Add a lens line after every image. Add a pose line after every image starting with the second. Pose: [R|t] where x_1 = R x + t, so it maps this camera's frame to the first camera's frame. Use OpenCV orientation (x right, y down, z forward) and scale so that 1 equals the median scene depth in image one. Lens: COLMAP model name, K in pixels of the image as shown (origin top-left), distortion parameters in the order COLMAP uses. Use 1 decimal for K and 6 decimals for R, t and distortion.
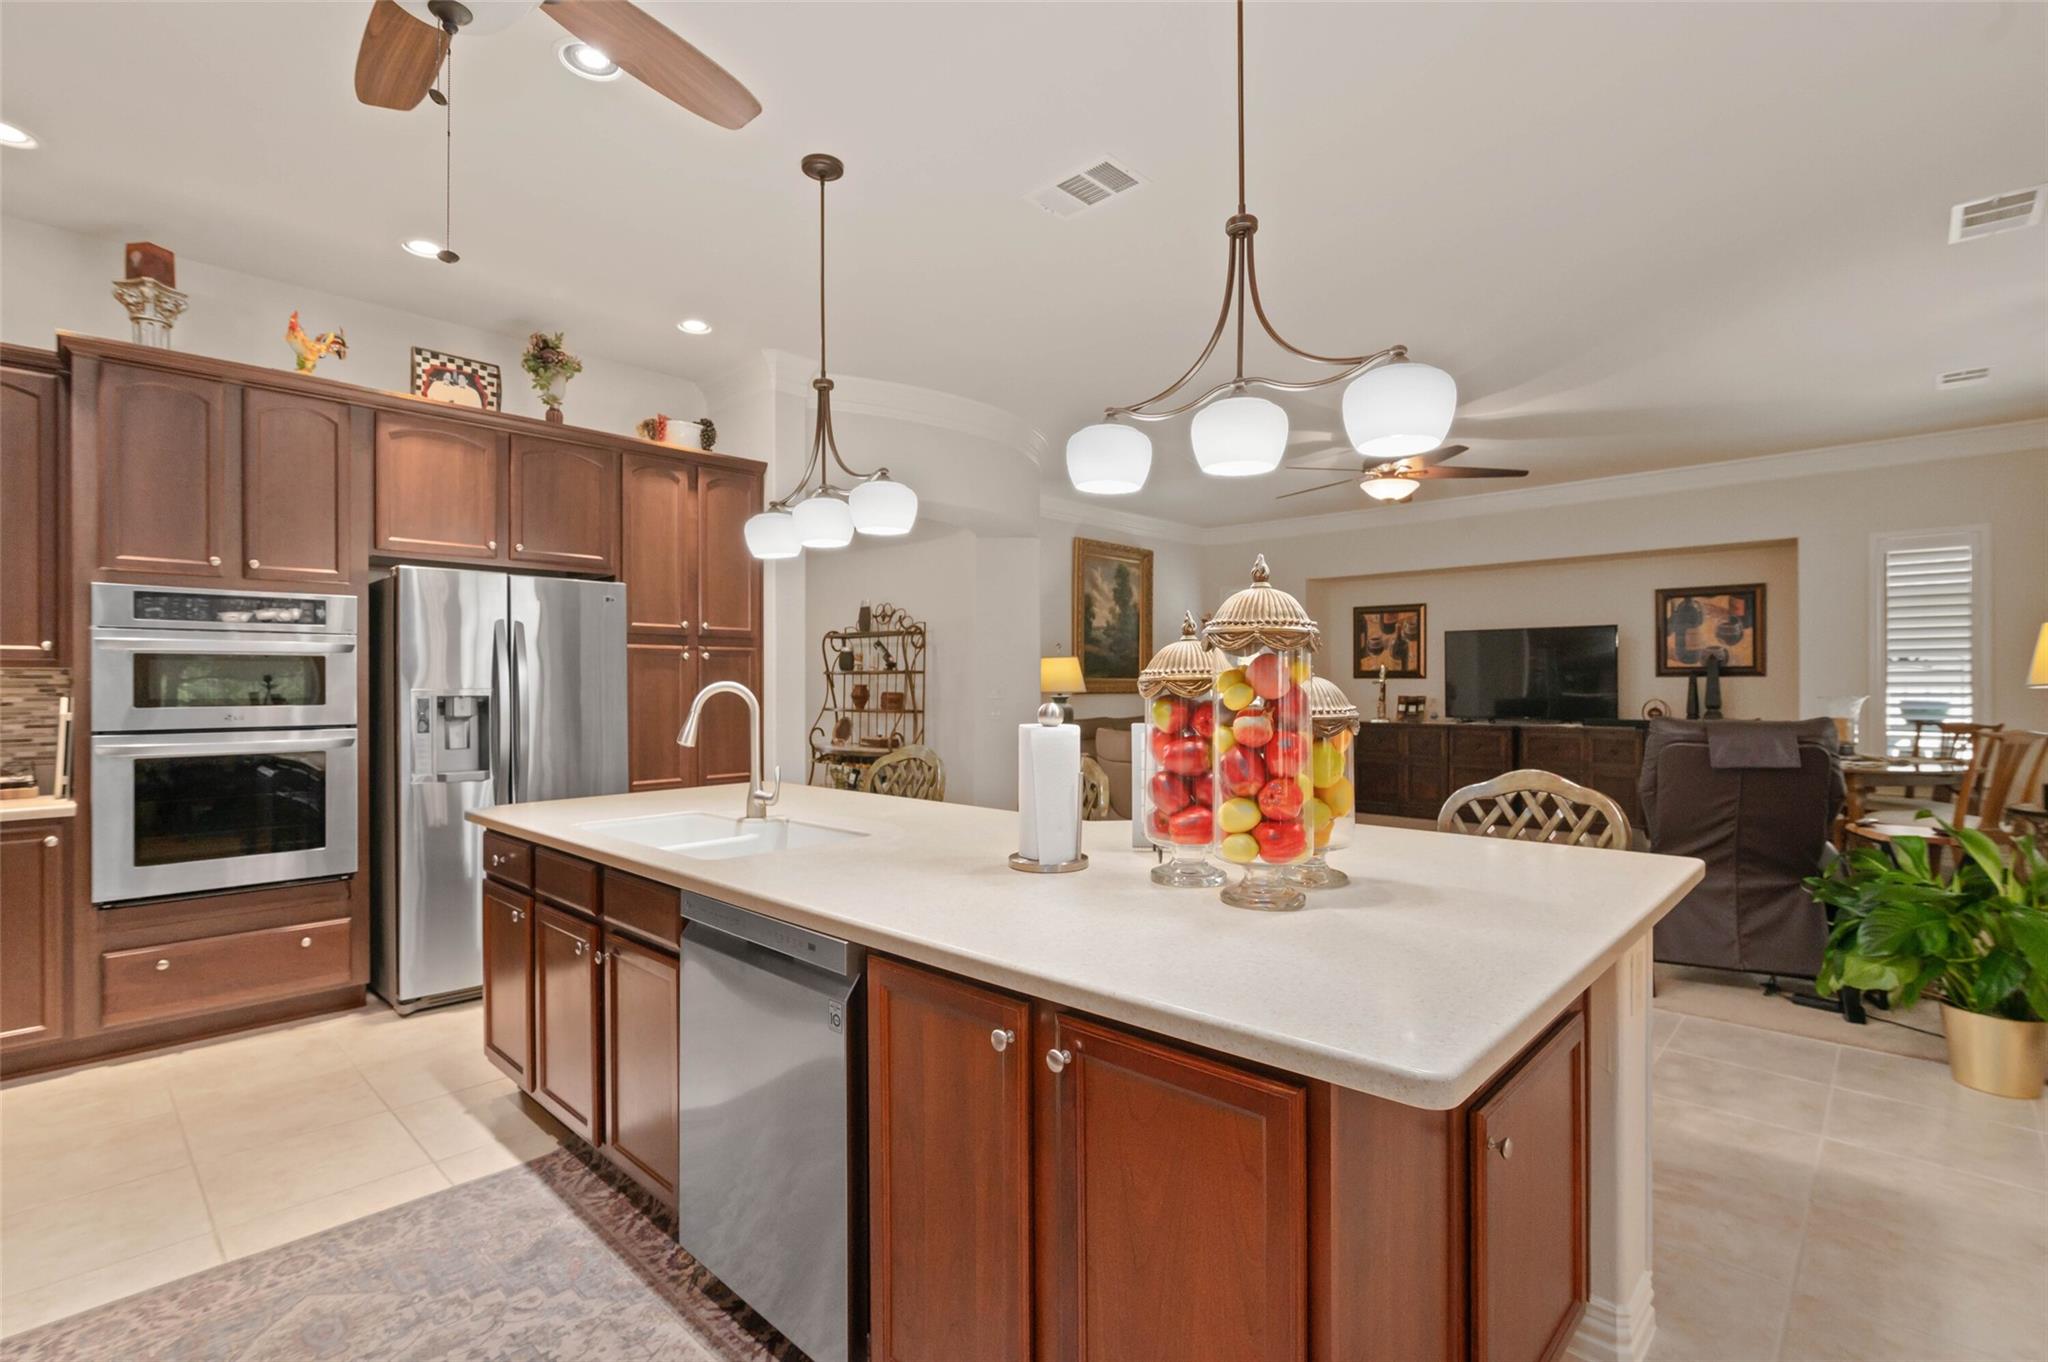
lens RADIAL K [[940.4, 0, 1024.0], [0, 940.4, 681.0], [0, 0, 1]] dist [-0.000773, -0.000180]
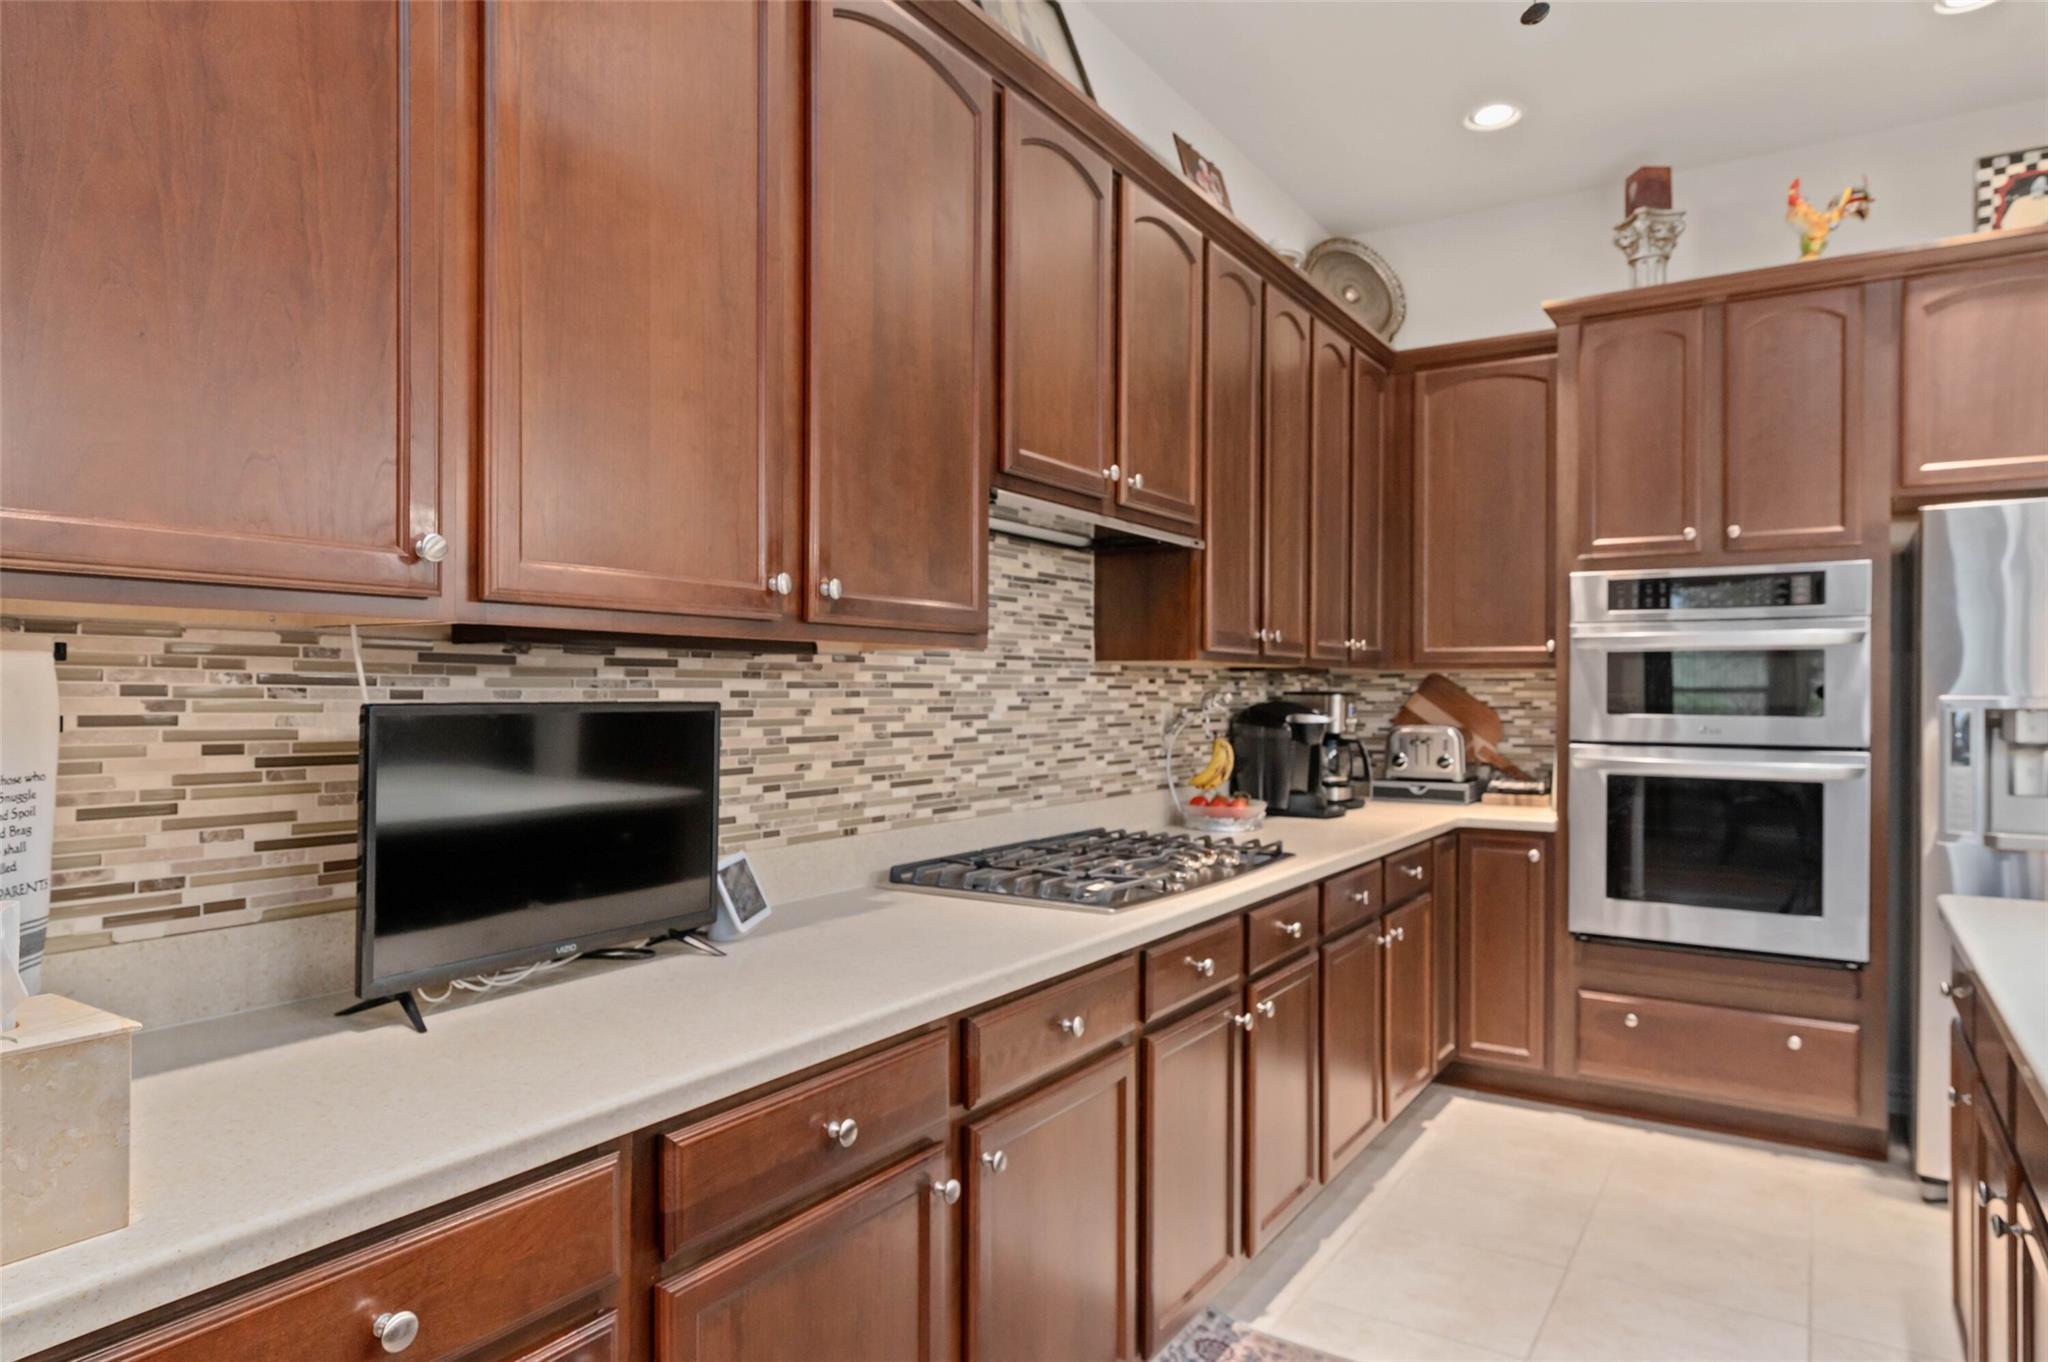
lens RADIAL K [[1256.5, 0, 1019.6], [0, 1256.5, 686.1], [0, 0, 1]] dist [0.008171, 0.001184]
pose [[0.187931, 0.003295, -0.982177, 0.084287], [0.000677, 0.999994, 0.003485, -0.002056], [0.982182, -0.001320, 0.187928, 0.236668]]
